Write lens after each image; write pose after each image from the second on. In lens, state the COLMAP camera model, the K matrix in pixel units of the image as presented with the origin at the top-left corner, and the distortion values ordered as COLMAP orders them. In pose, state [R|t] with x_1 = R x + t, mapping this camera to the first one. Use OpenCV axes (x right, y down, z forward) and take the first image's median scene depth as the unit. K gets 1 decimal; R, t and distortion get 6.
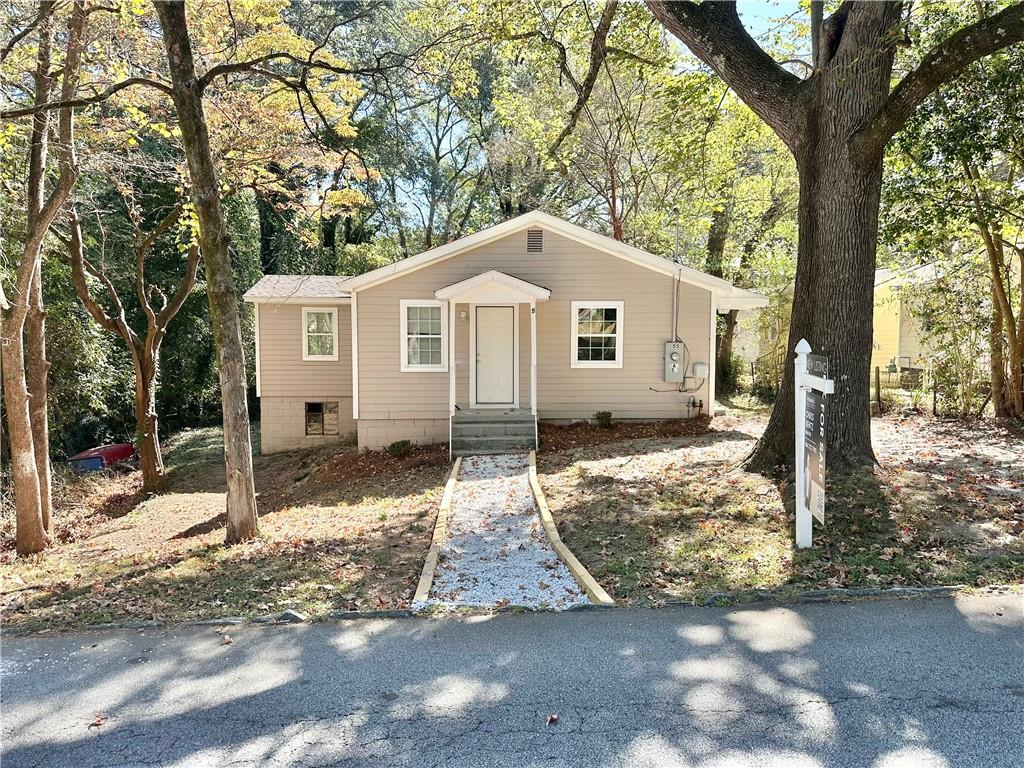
lens RADIAL K [[720.9, 0, 508.9], [0, 720.9, 379.9], [0, 0, 1]] dist [0.108756, -0.149059]
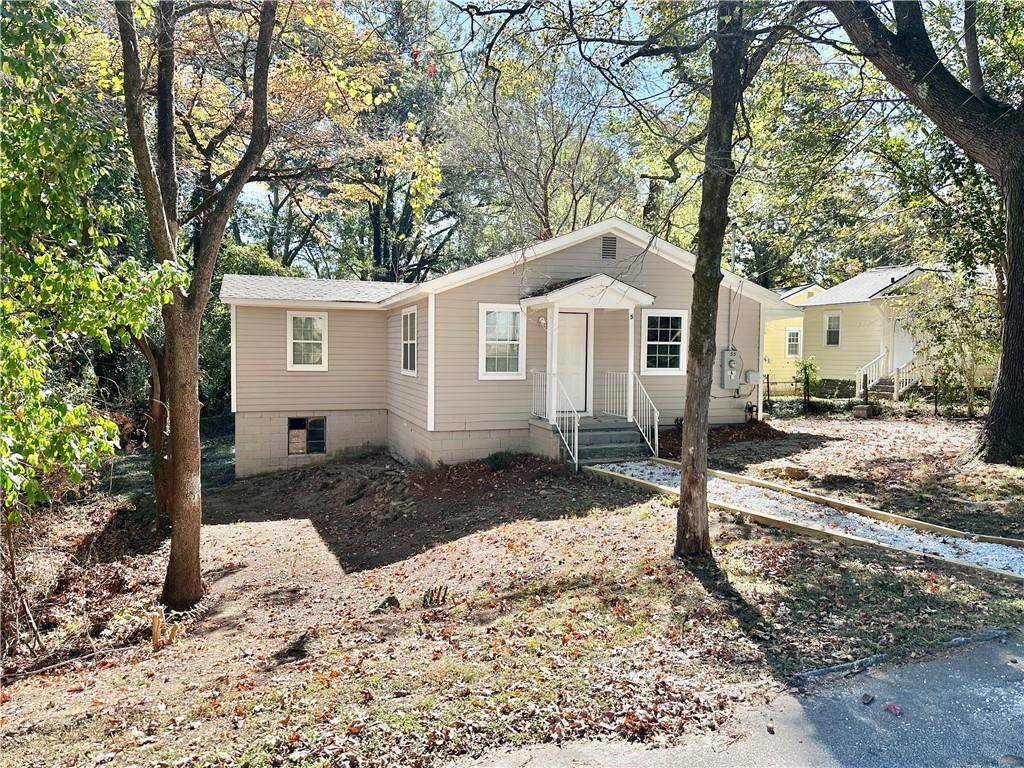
lens RADIAL K [[720.9, 0, 508.9], [0, 720.9, 379.9], [0, 0, 1]] dist [0.108756, -0.149059]
pose [[0.956681, -0.004154, 0.291108, -0.395427], [0.011130, 0.999689, -0.022313, 0.010708], [-0.290925, 0.024587, 0.956430, 0.093164]]
